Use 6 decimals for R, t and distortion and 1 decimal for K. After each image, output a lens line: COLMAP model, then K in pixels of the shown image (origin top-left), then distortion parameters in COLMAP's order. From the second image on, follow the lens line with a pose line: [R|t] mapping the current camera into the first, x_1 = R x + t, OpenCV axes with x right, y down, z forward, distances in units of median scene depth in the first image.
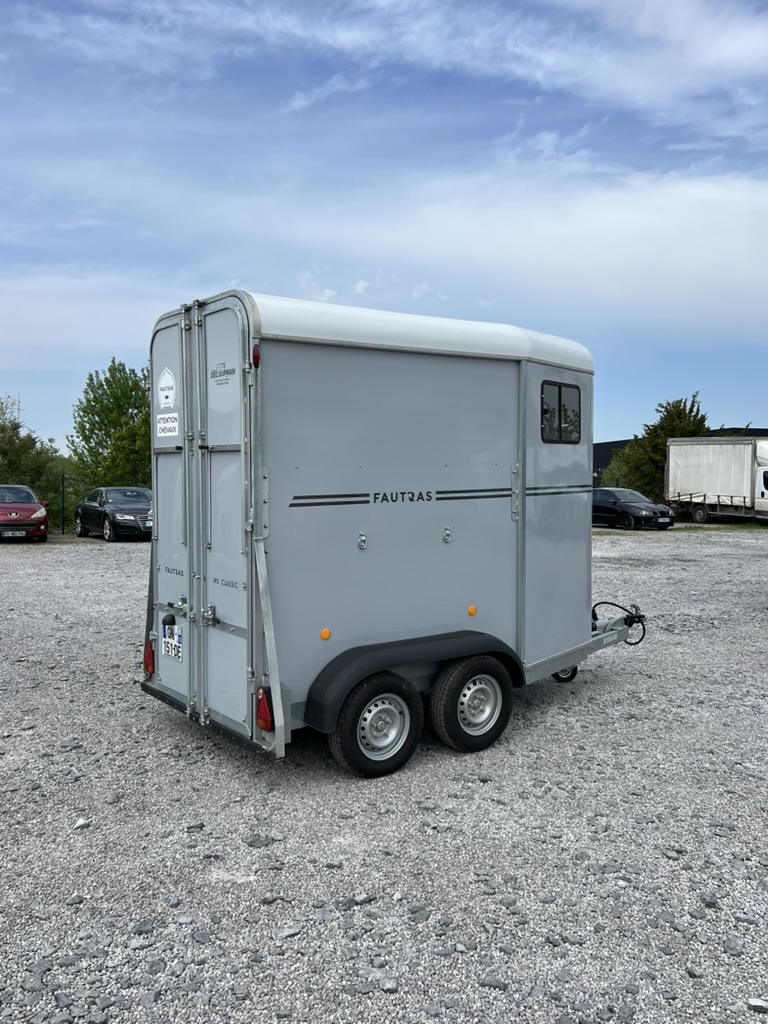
lens RADIAL K [[854.5, 0, 384.0], [0, 854.5, 512.0], [0, 0, 1]] dist [0.001026, -0.013420]
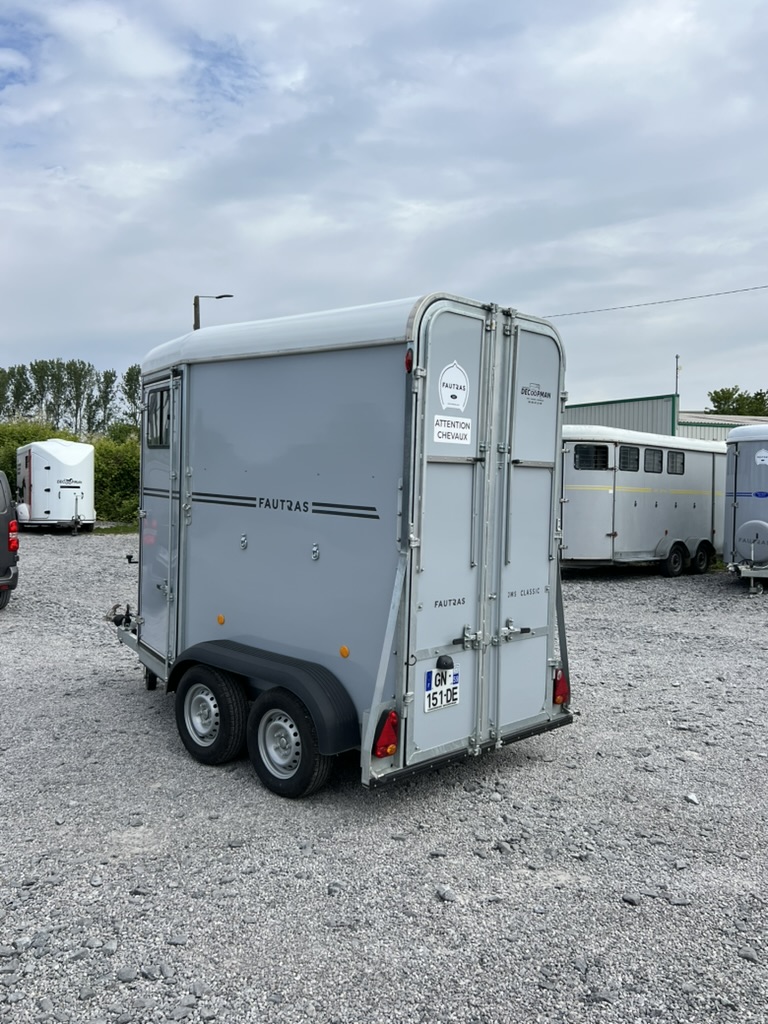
lens RADIAL K [[861.0, 0, 384.0], [0, 861.0, 512.0], [0, 0, 1]] dist [0.006306, 0.007794]
pose [[-0.144955, -0.048799, 0.988234, -1.084227], [0.022986, 0.998347, 0.052670, -0.067693], [-0.989171, 0.030350, -0.143594, 1.192370]]
